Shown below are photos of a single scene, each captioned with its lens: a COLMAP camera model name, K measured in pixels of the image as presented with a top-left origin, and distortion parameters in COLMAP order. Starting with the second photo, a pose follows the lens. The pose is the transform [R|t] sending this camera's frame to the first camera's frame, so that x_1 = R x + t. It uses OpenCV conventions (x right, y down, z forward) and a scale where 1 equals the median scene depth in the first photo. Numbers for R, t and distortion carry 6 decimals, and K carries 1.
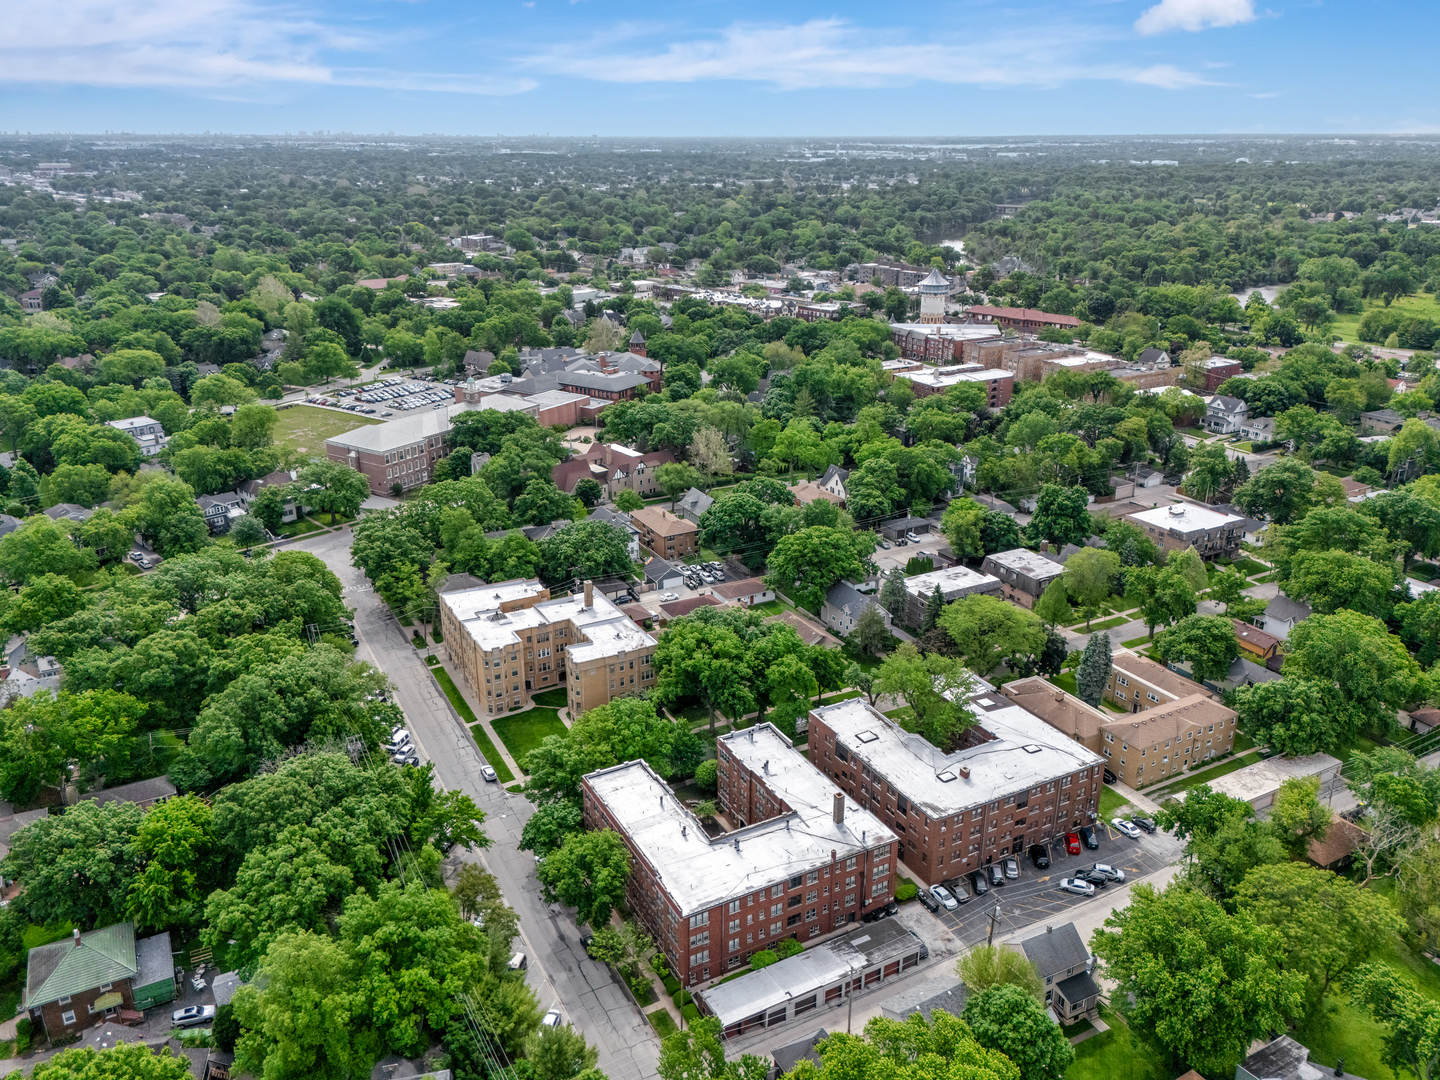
lens RADIAL K [[1073.6, 0, 725.6], [0, 1073.6, 539.2], [0, 0, 1]] dist [0.119210, -0.193775]
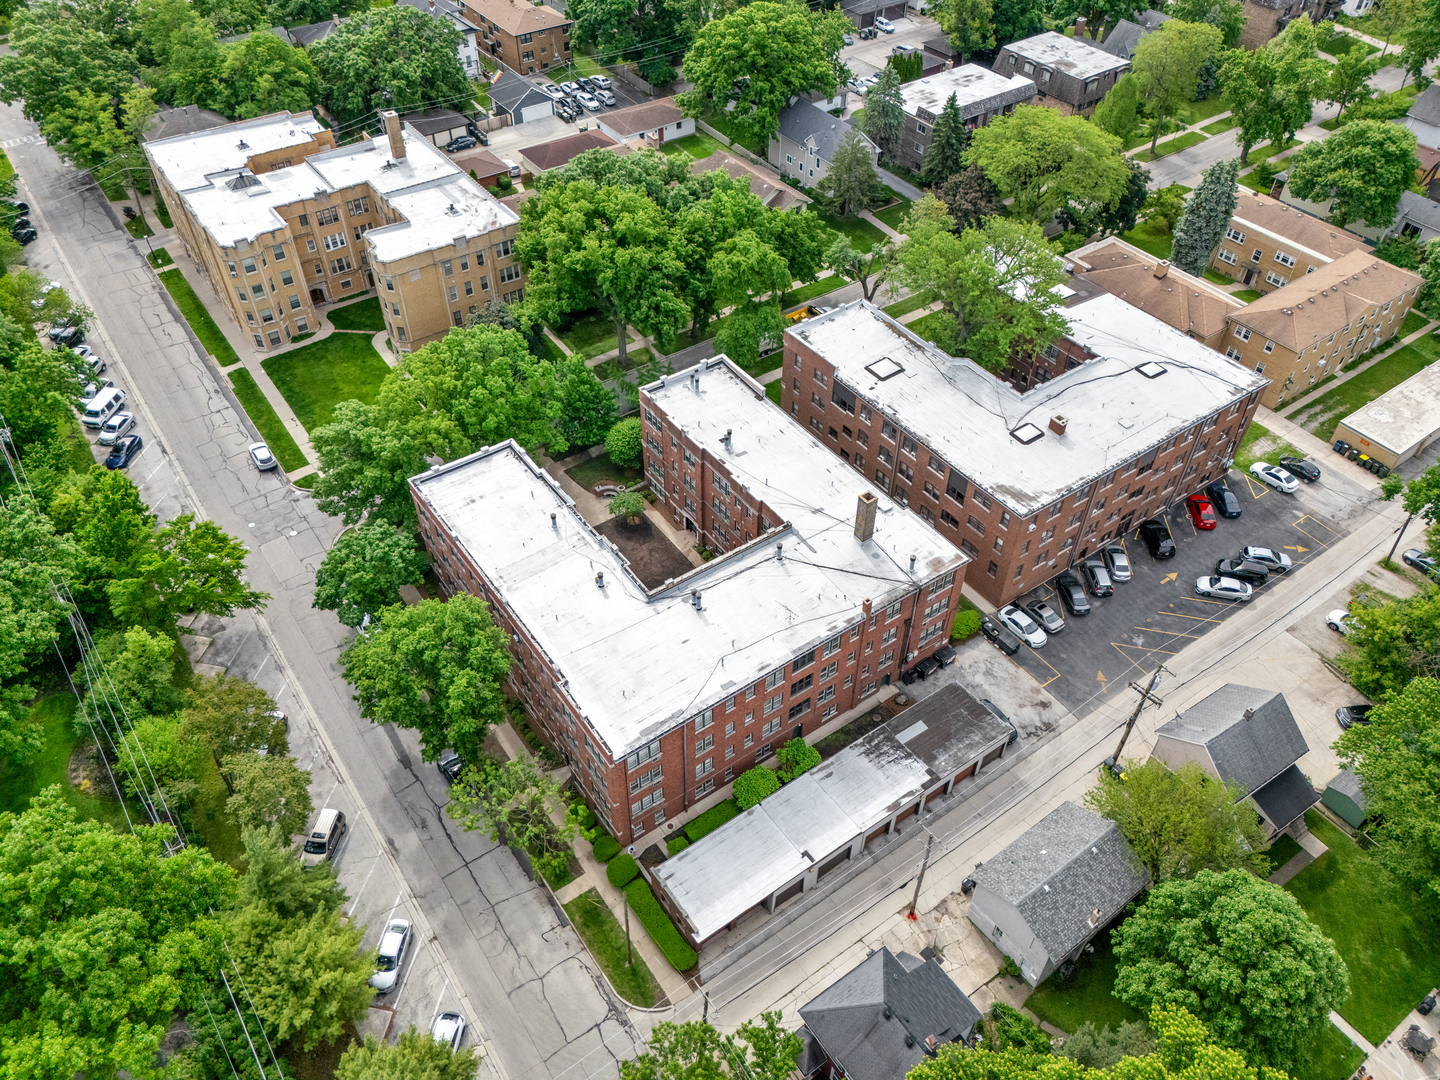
lens RADIAL K [[1073.0, 0, 724.3], [0, 1073.0, 536.5], [0, 0, 1]] dist [0.068791, -0.058622]
pose [[0.993520, -0.077545, 0.083097, -0.013915], [0.037643, 0.914341, 0.403191, 0.019561], [-0.107244, -0.397450, 0.911335, 0.370157]]
